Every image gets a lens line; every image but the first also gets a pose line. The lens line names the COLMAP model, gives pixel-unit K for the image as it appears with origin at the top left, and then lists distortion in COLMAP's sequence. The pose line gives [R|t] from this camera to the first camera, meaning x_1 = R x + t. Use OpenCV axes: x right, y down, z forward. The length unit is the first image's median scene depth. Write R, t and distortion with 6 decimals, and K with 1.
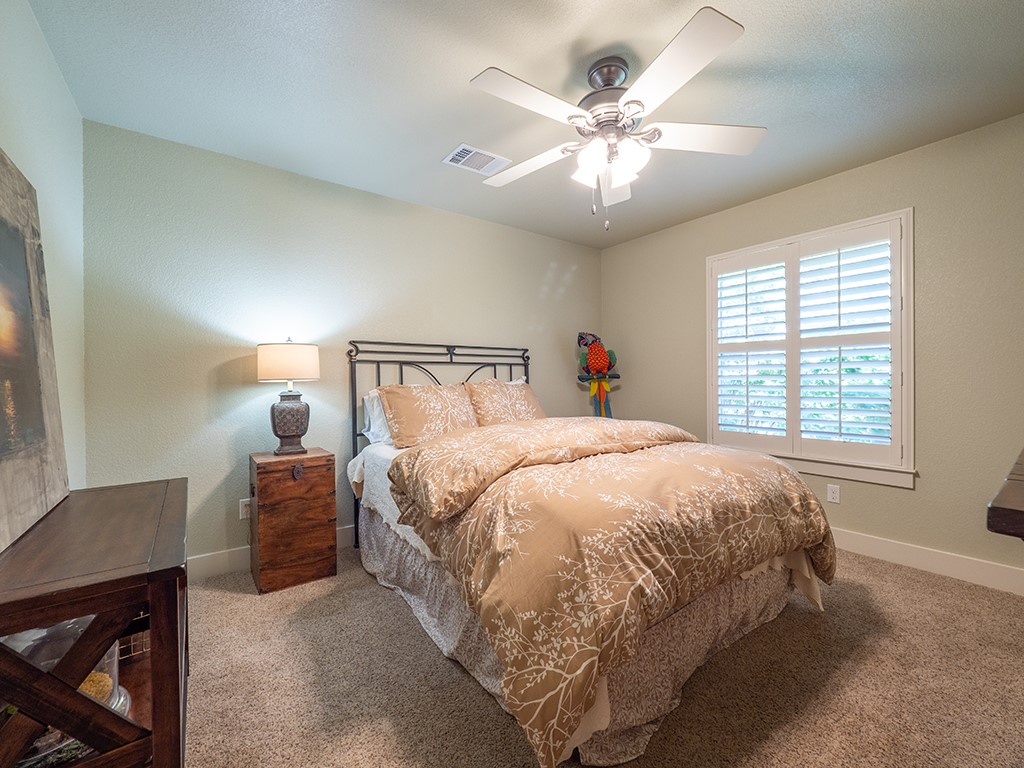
lens RADIAL K [[424.9, 0, 510.6], [0, 424.9, 382.8], [0, 0, 1]] dist [-0.015615, 0.001020]
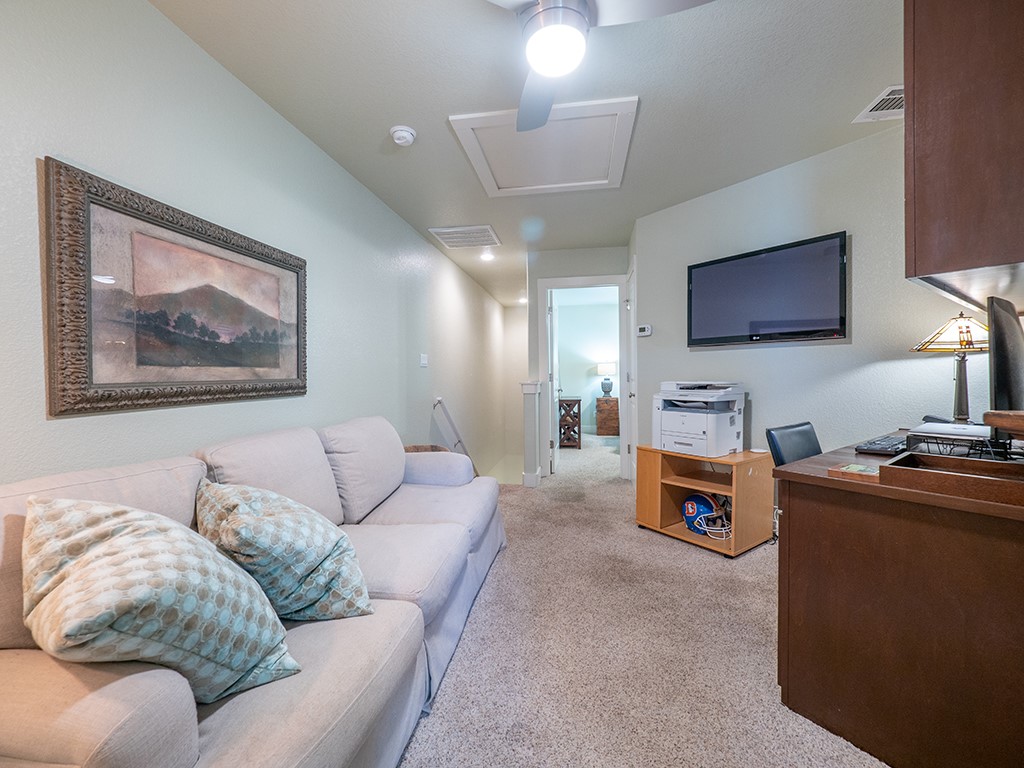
lens RADIAL K [[424.9, 0, 512.8], [0, 424.9, 381.0], [0, 0, 1]] dist [-0.015615, 0.001020]
pose [[0.690135, 0.003320, -0.723673, 1.352695], [0.011709, 0.999807, 0.015753, -0.013212], [0.723586, -0.019345, 0.689963, -1.786262]]
